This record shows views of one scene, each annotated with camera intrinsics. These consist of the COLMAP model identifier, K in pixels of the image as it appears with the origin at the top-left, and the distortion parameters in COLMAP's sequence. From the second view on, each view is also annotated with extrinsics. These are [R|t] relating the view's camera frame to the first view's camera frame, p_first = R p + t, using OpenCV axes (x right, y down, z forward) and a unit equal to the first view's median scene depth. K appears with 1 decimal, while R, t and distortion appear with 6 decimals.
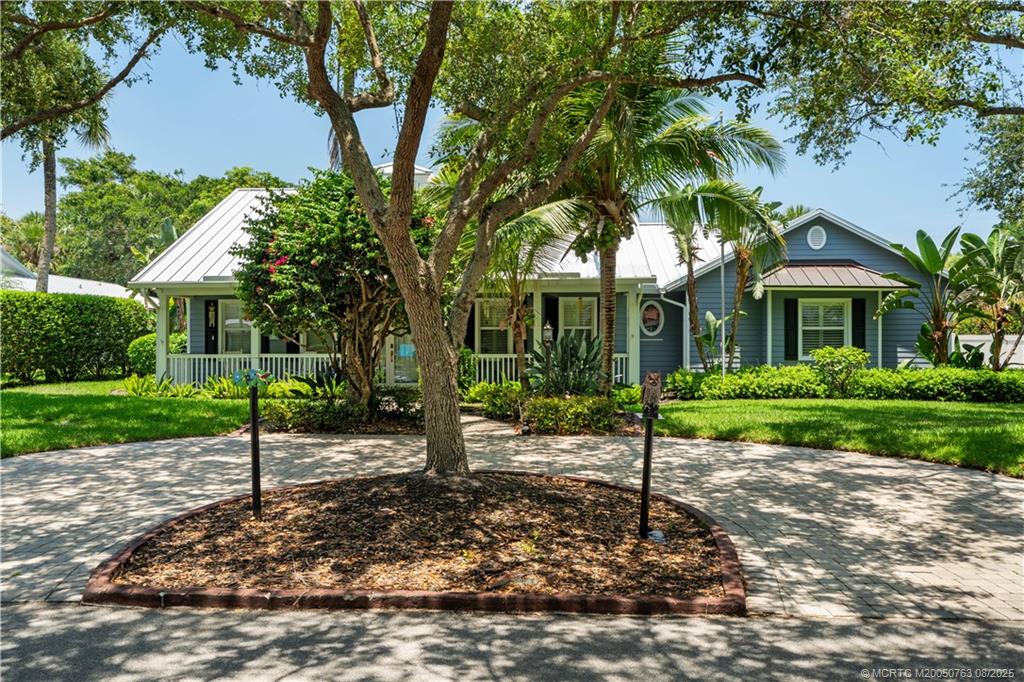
lens RADIAL K [[818.3, 0, 511.4], [0, 818.3, 345.0], [0, 0, 1]] dist [-0.001463, 0.004521]
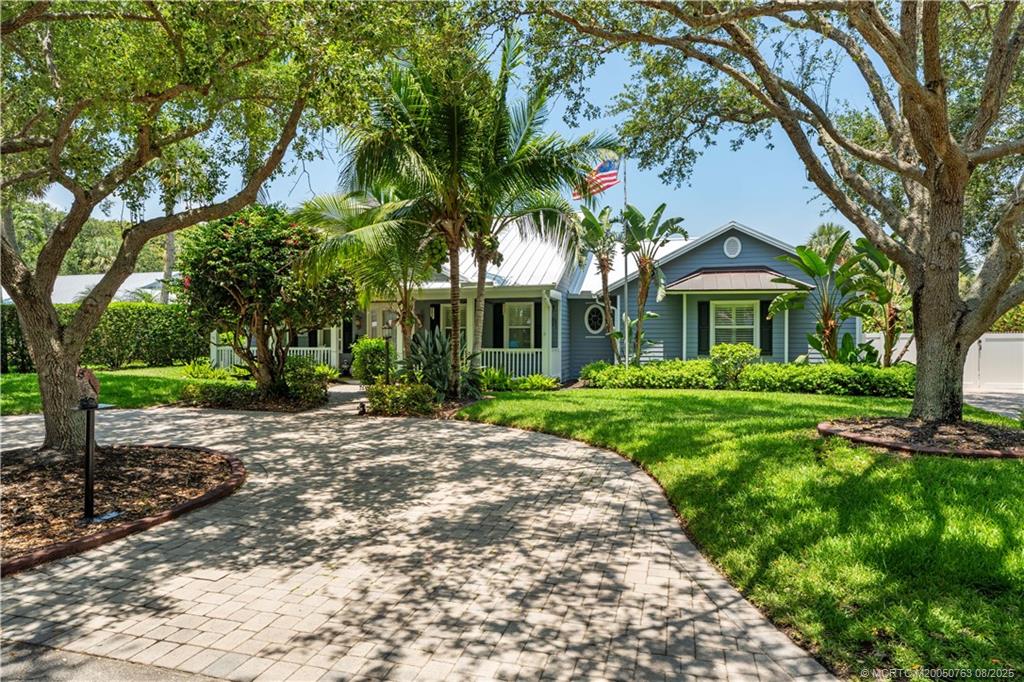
lens RADIAL K [[612.0, 0, 516.6], [0, 612.0, 335.7], [0, 0, 1]] dist [0.003673, 0.002079]
pose [[0.972891, 0.000644, -0.231261, 0.311944], [-0.002815, 0.999955, -0.009056, -0.000042], [0.231245, 0.009462, 0.972849, 0.117462]]
